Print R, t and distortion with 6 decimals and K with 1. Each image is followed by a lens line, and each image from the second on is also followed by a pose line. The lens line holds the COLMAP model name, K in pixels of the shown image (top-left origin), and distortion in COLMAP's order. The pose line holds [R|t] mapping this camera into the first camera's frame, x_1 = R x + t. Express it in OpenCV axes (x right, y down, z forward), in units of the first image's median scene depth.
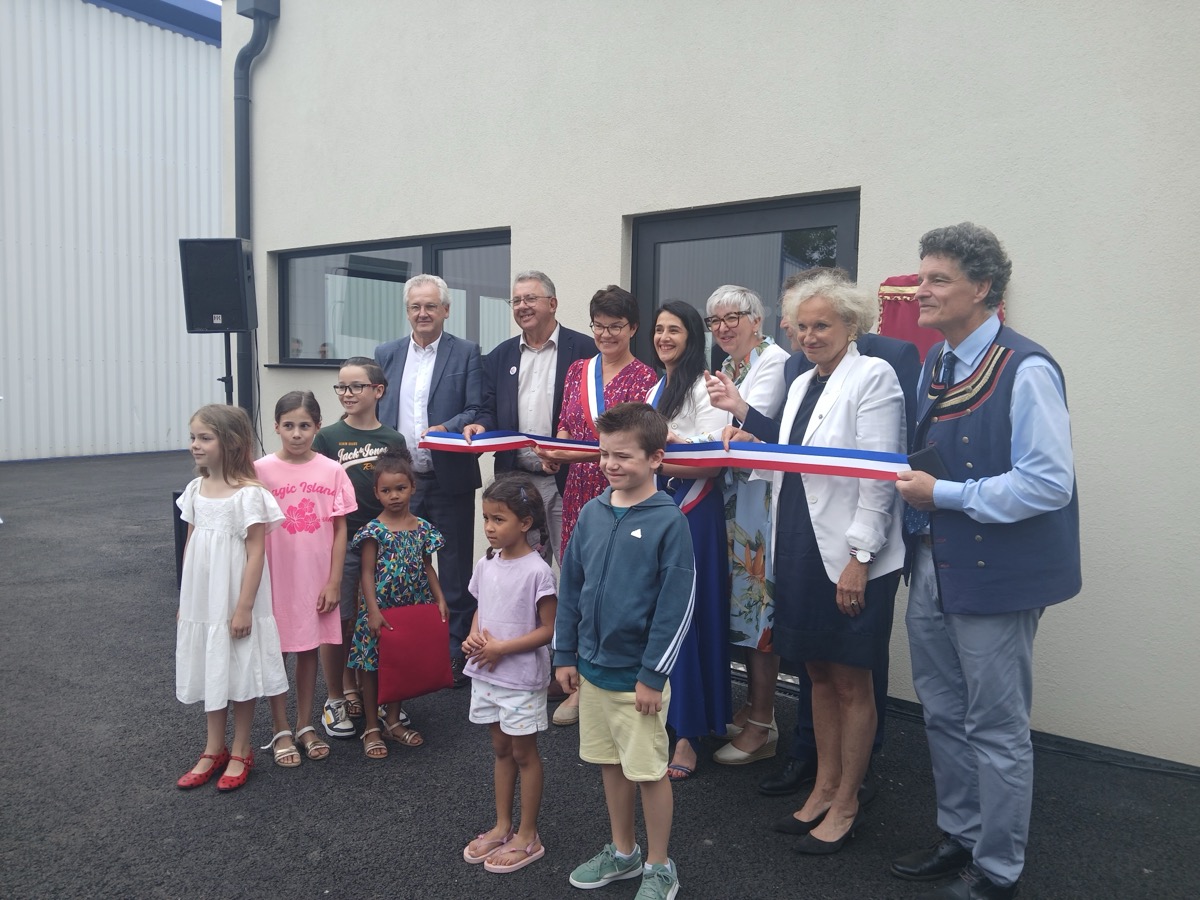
lens RADIAL K [[912.5, 0, 600.0], [0, 912.5, 450.0], [0, 0, 1]] dist [0.045143, -0.109580]
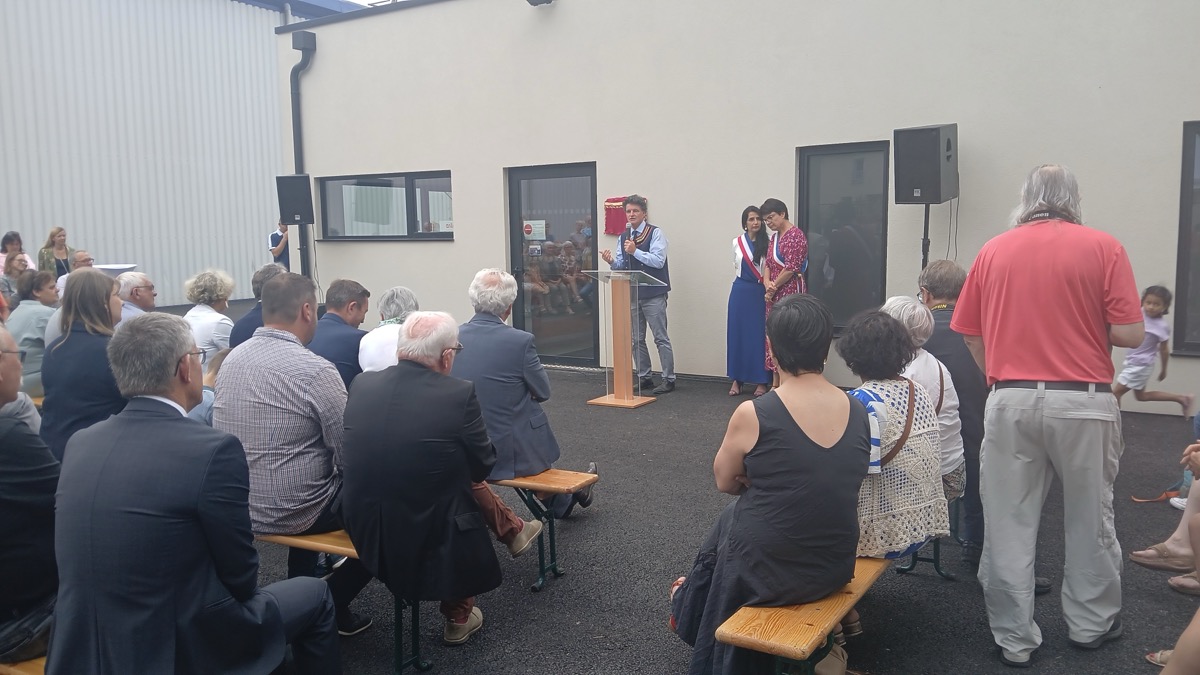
lens RADIAL K [[928.8, 0, 600.0], [0, 928.8, 337.5], [0, 0, 1]] dist [-0.000072, -0.000497]
pose [[0.996747, -0.042241, 0.068632, 0.067572], [0.039875, 0.998574, 0.035496, 0.062065], [-0.070034, -0.032644, 0.997010, -0.971734]]
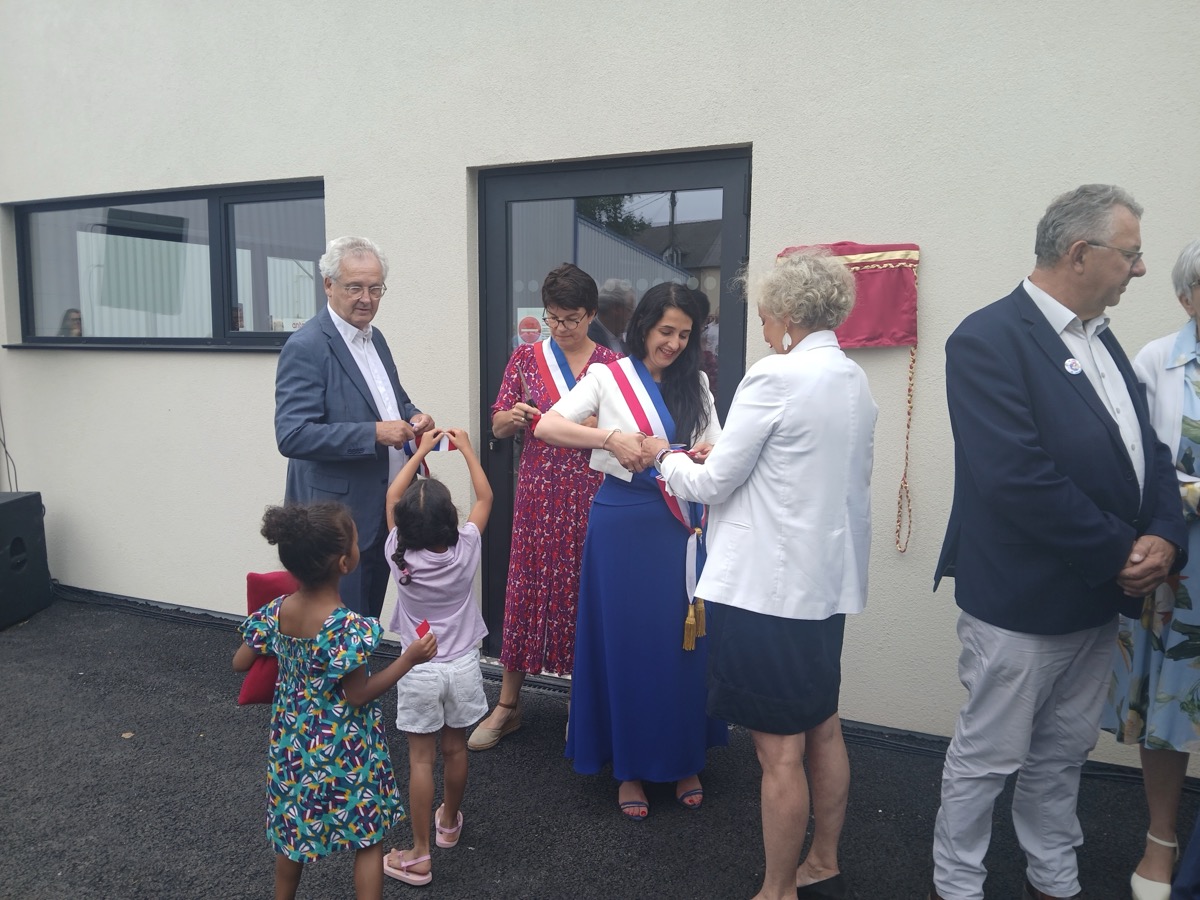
lens RADIAL K [[912.5, 0, 600.0], [0, 912.5, 450.0], [0, 0, 1]] dist [0.045143, -0.109580]
pose [[0.972759, -0.034131, 0.229292, -0.046233], [0.025961, 0.998919, 0.038558, -0.019107], [-0.230360, -0.031555, 0.972594, 0.108786]]
